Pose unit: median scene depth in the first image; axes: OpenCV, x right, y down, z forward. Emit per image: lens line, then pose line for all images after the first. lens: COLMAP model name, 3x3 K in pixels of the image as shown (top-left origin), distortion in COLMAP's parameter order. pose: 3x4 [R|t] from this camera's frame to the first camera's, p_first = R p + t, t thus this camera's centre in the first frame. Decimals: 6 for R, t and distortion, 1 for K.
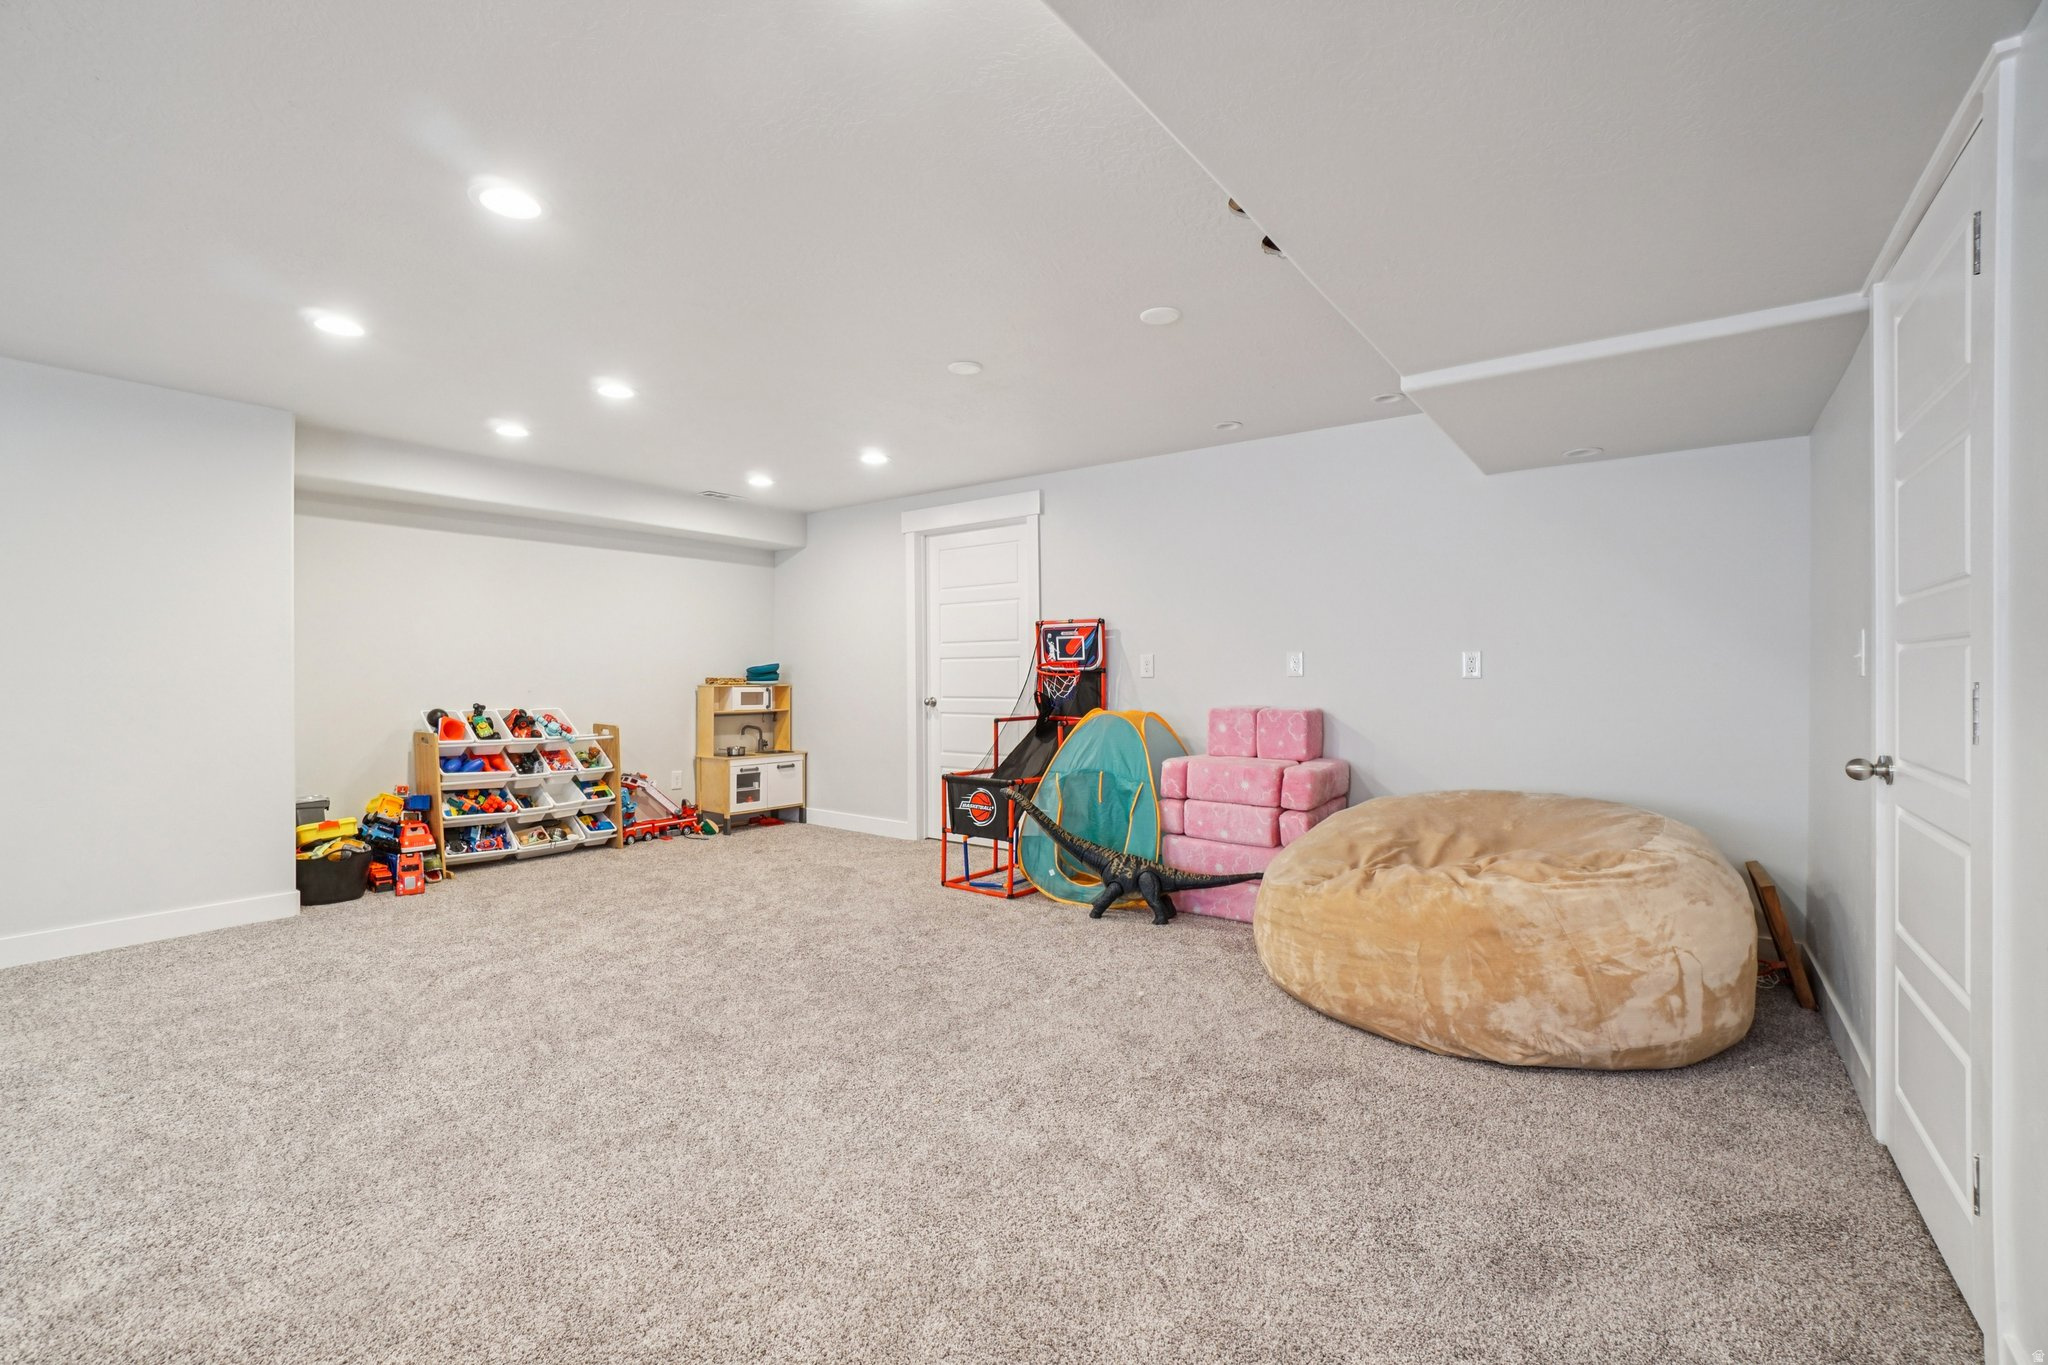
lens RADIAL K [[885.2, 0, 1001.5], [0, 885.2, 667.7], [0, 0, 1]] dist [-0.039013, 0.009207]
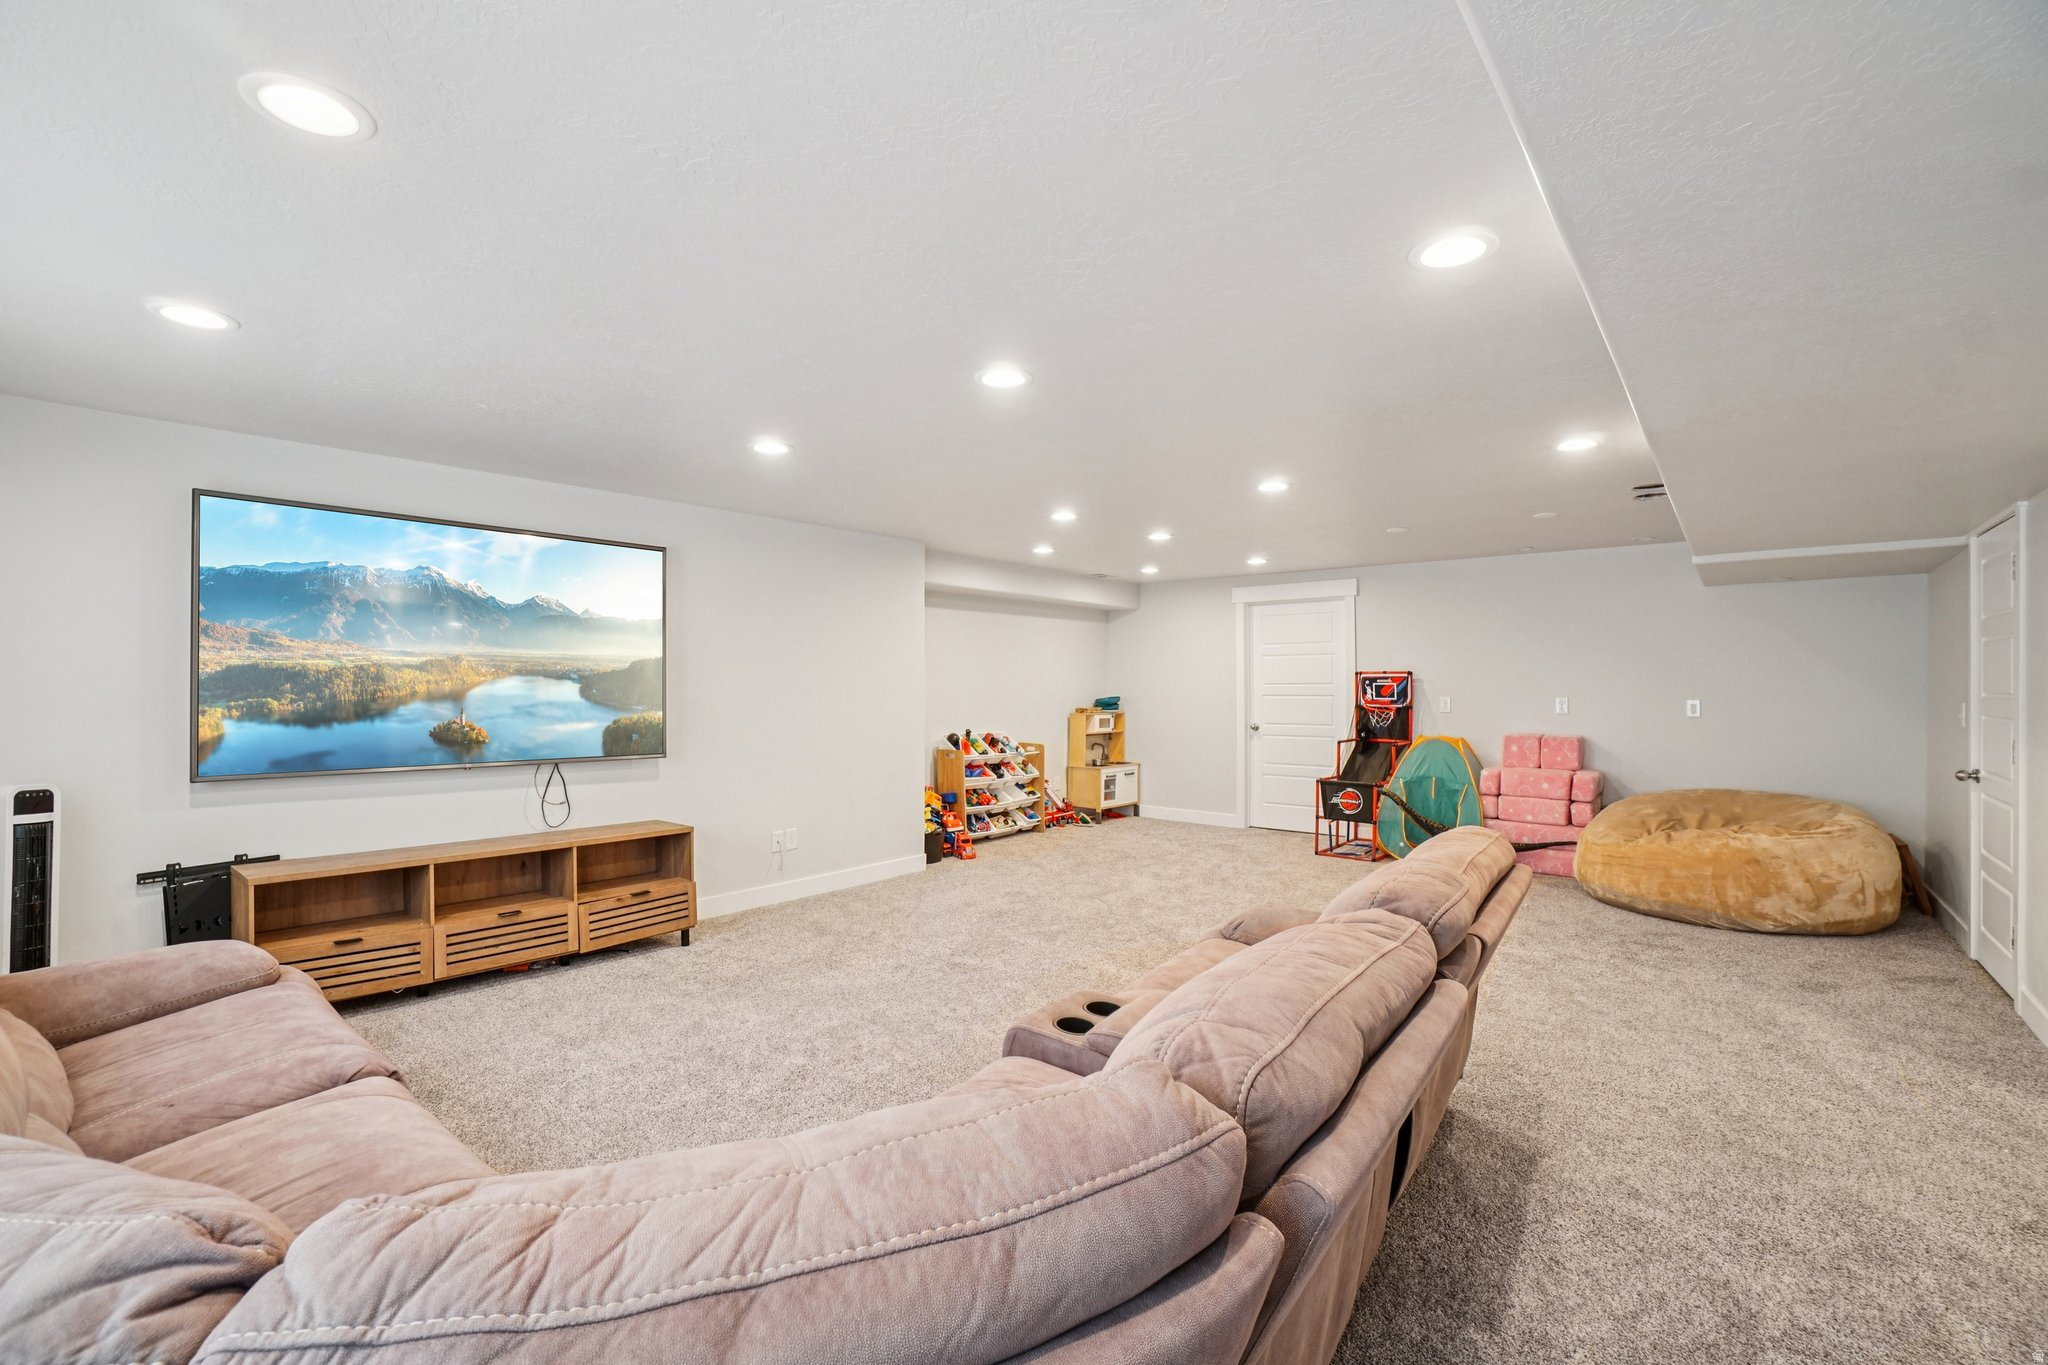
lens RADIAL K [[885.2, 0, 1011.1], [0, 885.2, 680.5], [0, 0, 1]] dist [-0.039013, 0.009207]
pose [[0.998912, 0.001012, -0.046616, -0.587269], [-0.000935, 0.999998, 0.001662, -0.053241], [0.046617, -0.001616, 0.998912, -0.572041]]
